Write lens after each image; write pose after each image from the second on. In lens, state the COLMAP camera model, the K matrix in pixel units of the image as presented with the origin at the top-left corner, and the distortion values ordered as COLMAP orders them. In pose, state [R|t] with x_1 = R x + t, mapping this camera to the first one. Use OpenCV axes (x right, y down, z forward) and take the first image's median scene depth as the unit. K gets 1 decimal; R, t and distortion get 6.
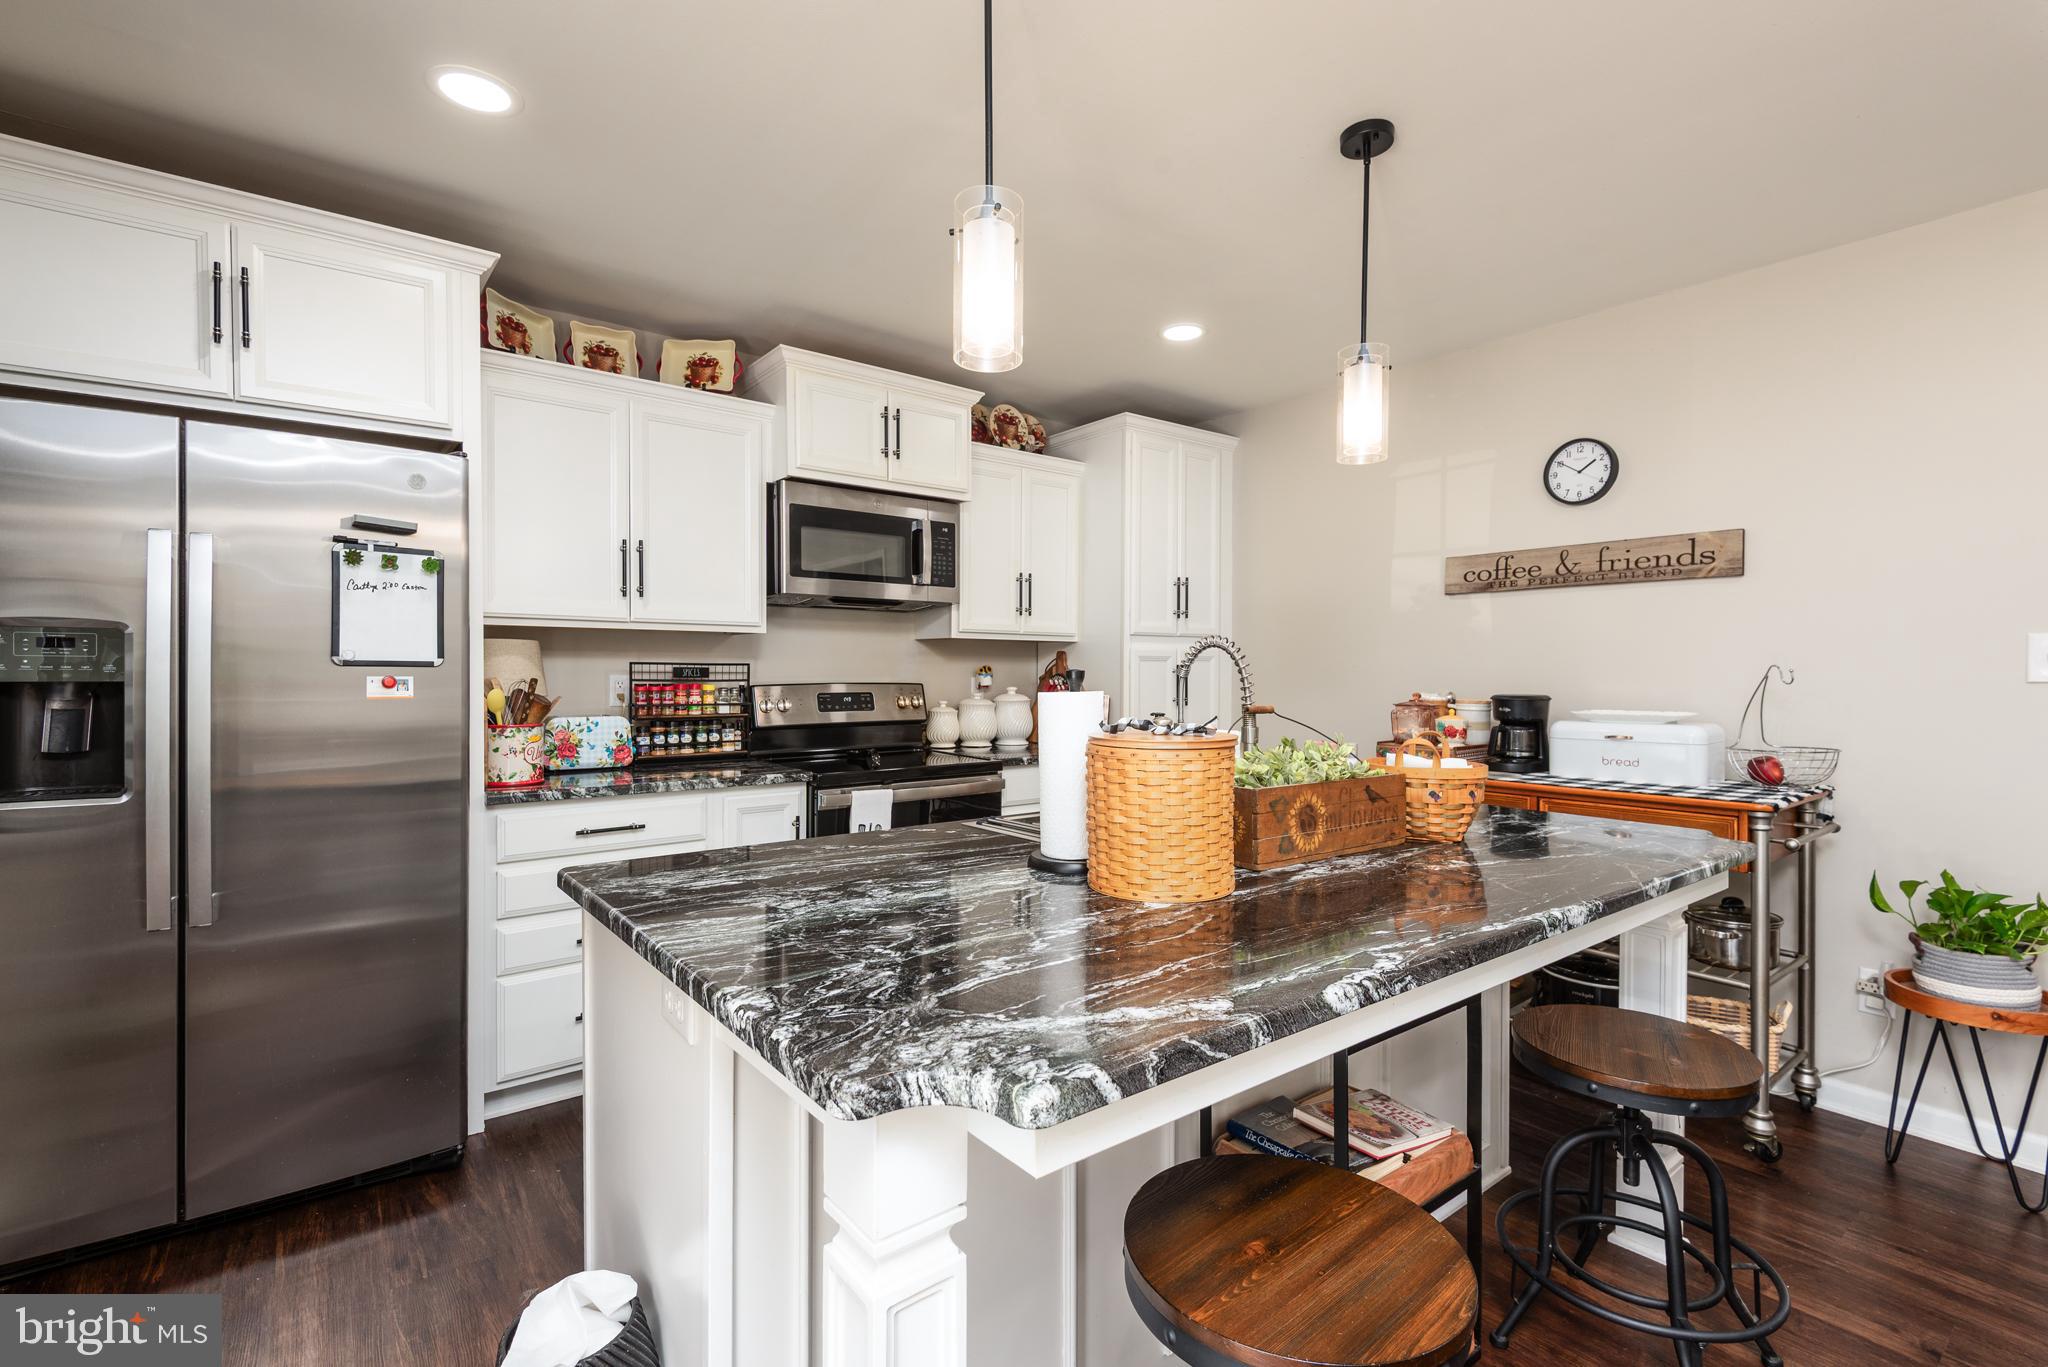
lens RADIAL K [[920.2, 0, 1024.0], [0, 920.2, 683.5], [0, 0, 1]] dist [-0.001998, -0.000486]
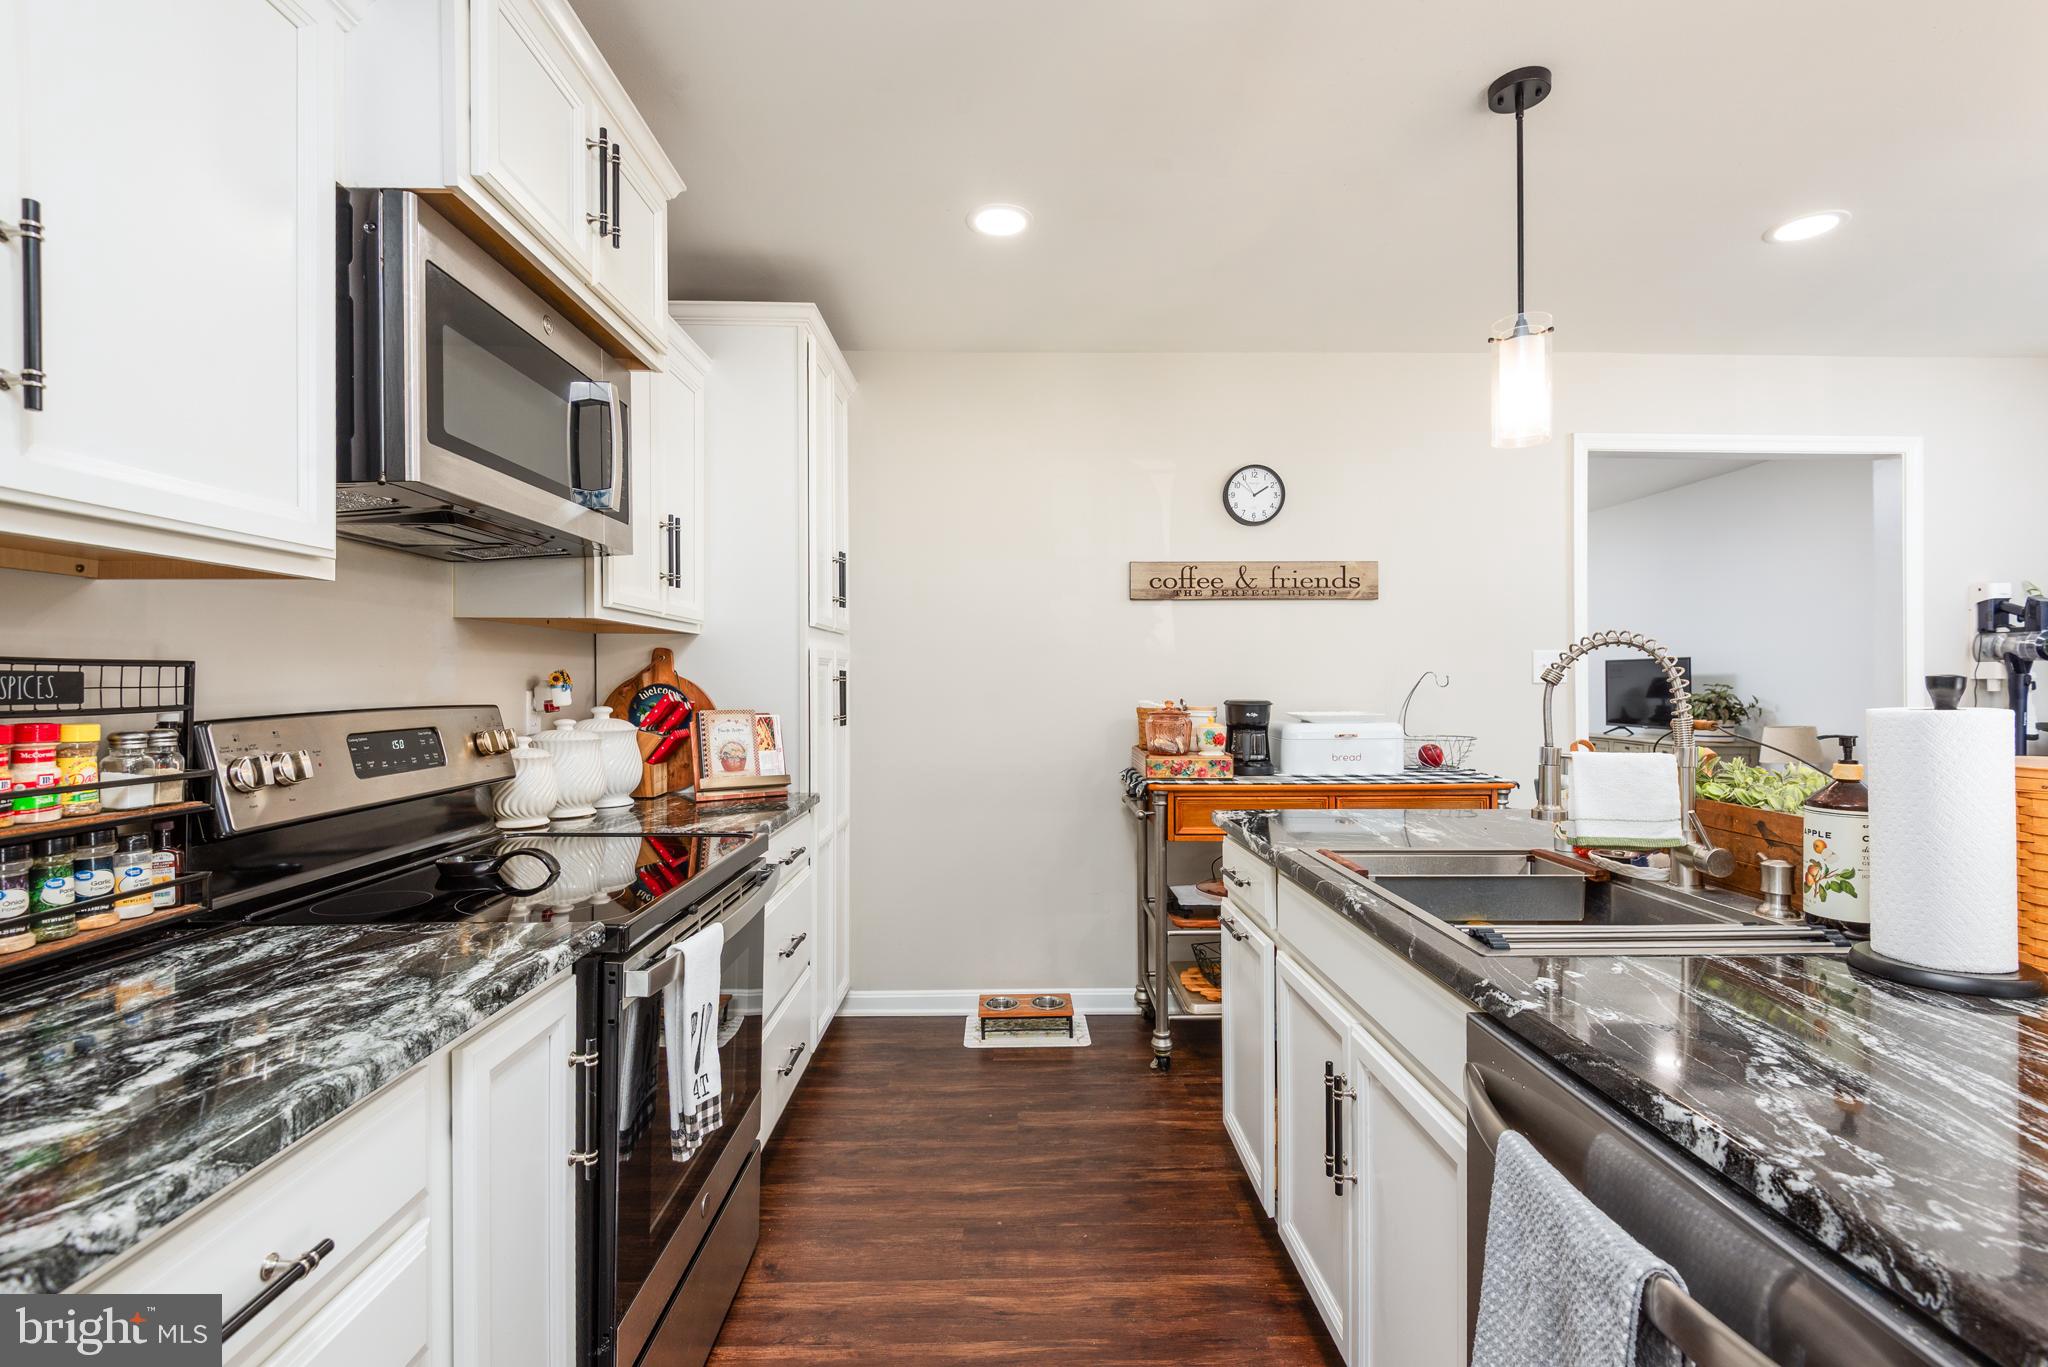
lens RADIAL K [[920.2, 0, 1024.0], [0, 920.2, 683.5], [0, 0, 1]] dist [-0.001998, -0.000486]
pose [[0.586025, -0.007058, 0.810262, -0.419219], [0.015941, 0.999869, -0.002819, -0.007310], [-0.810136, 0.014569, 0.586061, 0.551520]]
